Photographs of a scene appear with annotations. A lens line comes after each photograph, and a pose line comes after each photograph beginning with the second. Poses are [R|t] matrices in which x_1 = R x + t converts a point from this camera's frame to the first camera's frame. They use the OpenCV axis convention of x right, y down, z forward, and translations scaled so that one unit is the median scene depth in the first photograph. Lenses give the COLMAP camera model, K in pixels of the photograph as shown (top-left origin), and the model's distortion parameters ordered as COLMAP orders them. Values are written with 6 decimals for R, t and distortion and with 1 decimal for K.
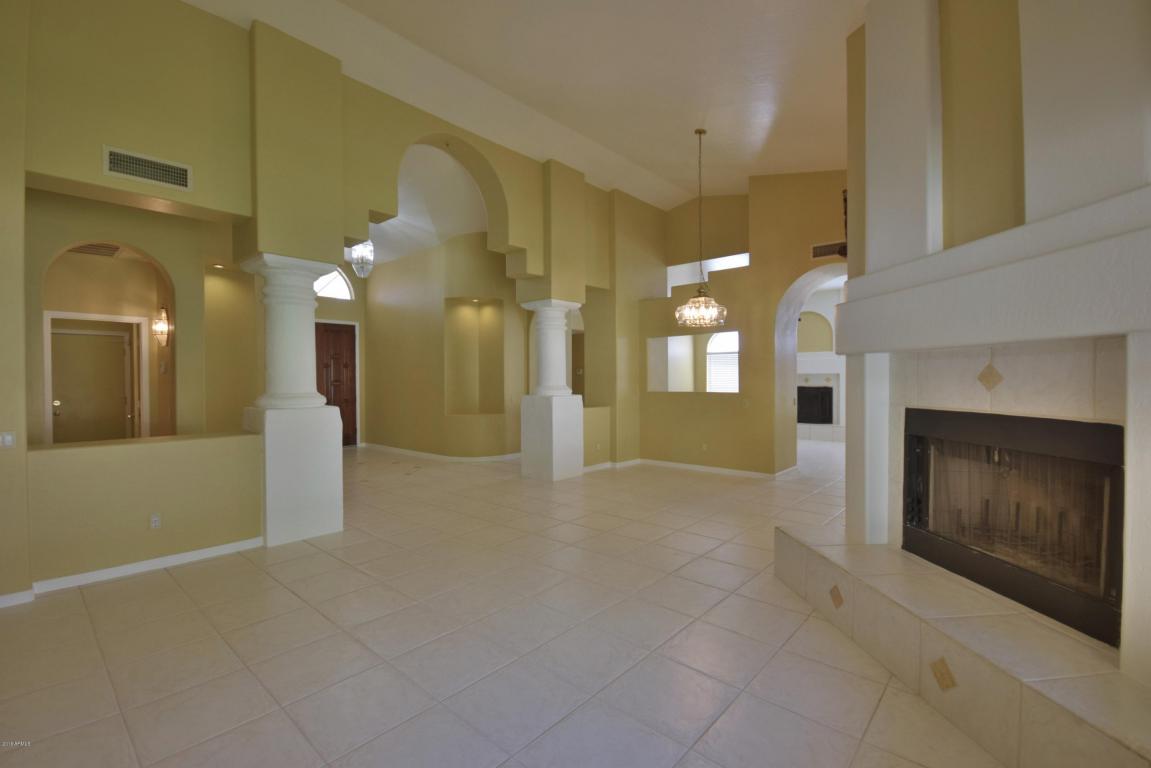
lens RADIAL K [[505.5, 0, 571.7], [0, 505.5, 382.1], [0, 0, 1]] dist [0.012370, -0.013858]
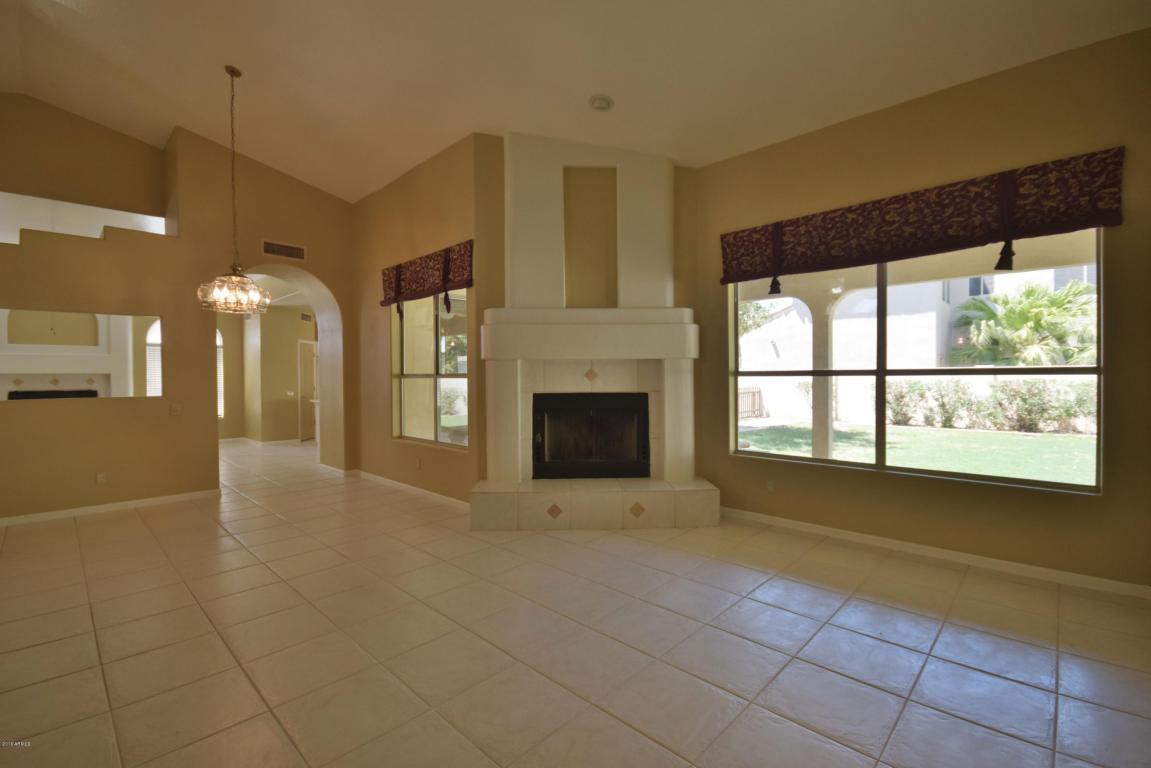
lens RADIAL K [[505.5, 0, 571.7], [0, 505.5, 382.1], [0, 0, 1]] dist [0.012370, -0.013858]
pose [[0.034744, -0.011330, 0.999332, -0.965709], [0.012876, 0.999858, 0.010888, -0.003807], [-0.999313, 0.012489, 0.034885, 0.789234]]
